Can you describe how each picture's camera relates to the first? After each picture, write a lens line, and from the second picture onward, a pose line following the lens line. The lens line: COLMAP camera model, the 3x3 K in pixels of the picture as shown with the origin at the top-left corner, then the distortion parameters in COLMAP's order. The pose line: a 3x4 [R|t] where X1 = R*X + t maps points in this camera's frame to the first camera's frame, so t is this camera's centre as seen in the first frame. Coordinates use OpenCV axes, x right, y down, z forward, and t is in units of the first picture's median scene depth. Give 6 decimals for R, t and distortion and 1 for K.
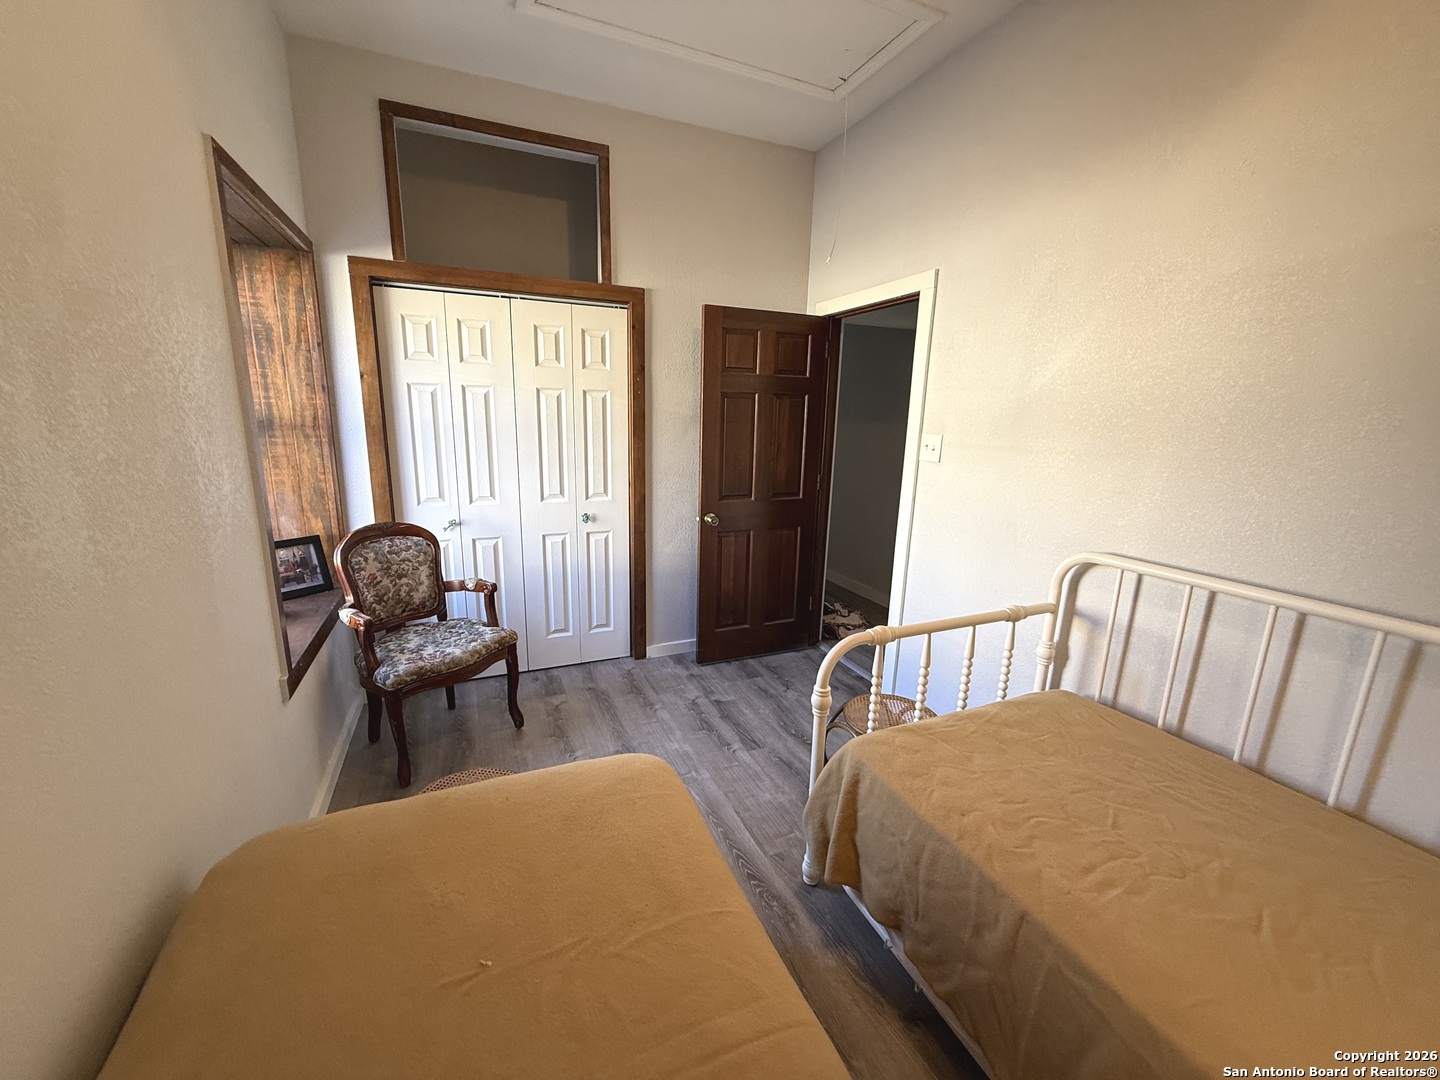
lens RADIAL K [[571.5, 0, 715.9], [0, 571.5, 542.8], [0, 0, 1]] dist [-0.000414, -0.000207]
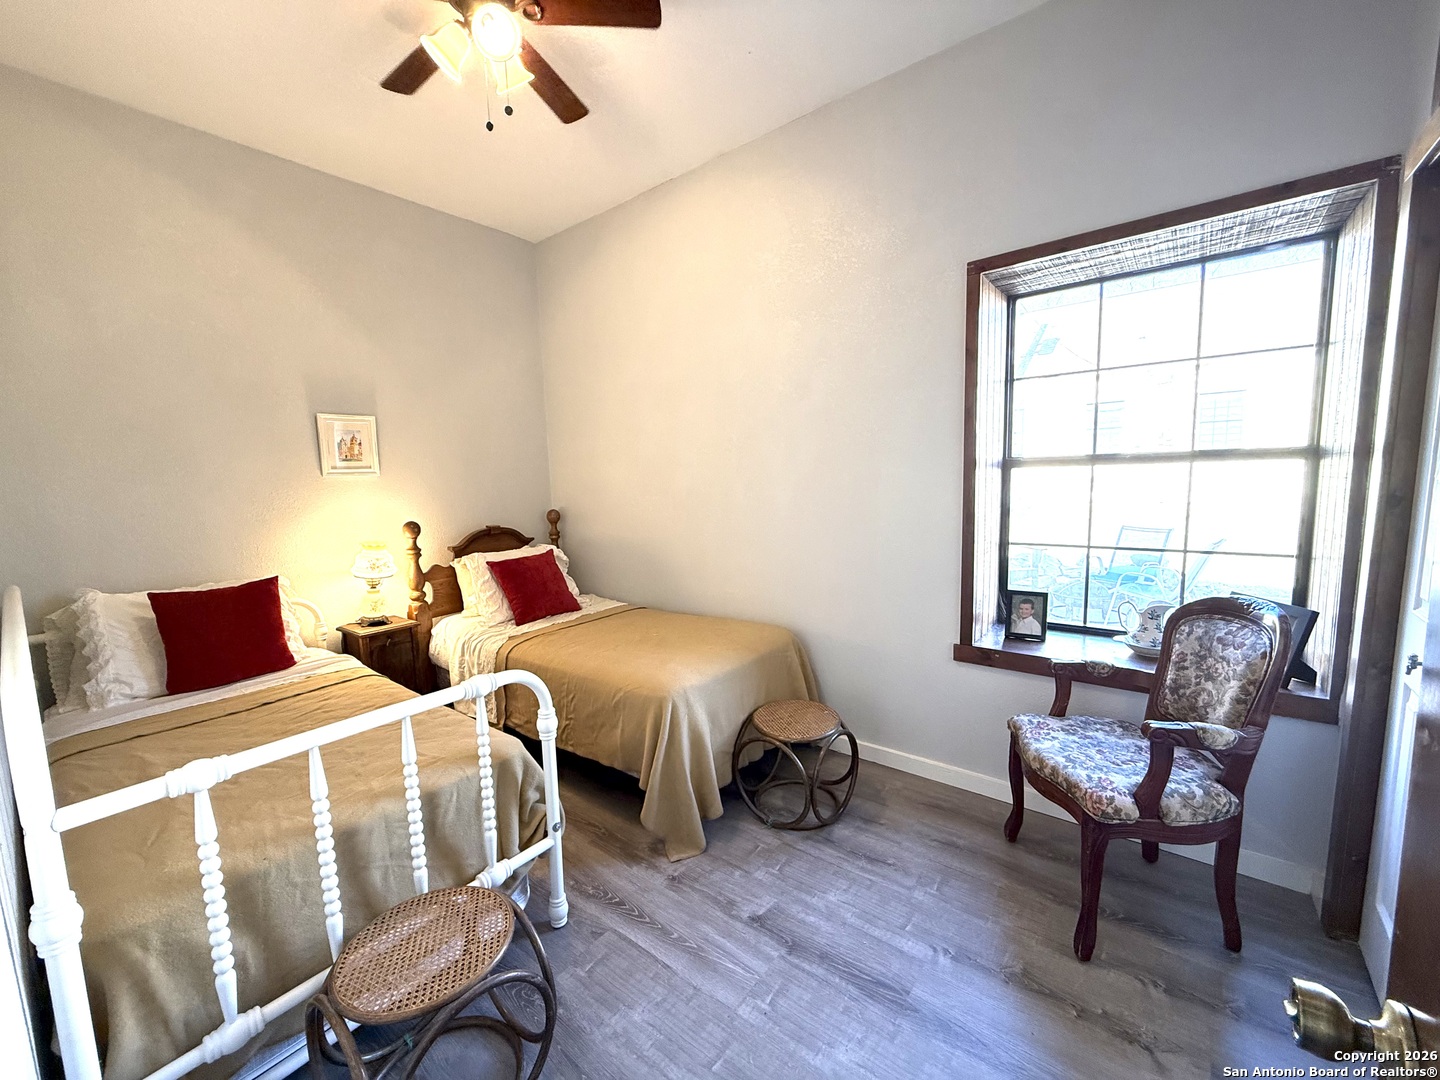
lens RADIAL K [[571.5, 0, 719.0], [0, 571.5, 540.3], [0, 0, 1]] dist [-0.000414, -0.000207]
pose [[-0.880664, 0.061032, -0.469794, 0.265424], [-0.090317, 0.951849, 0.292962, -0.253289], [0.465053, 0.300431, -0.832747, 1.346136]]
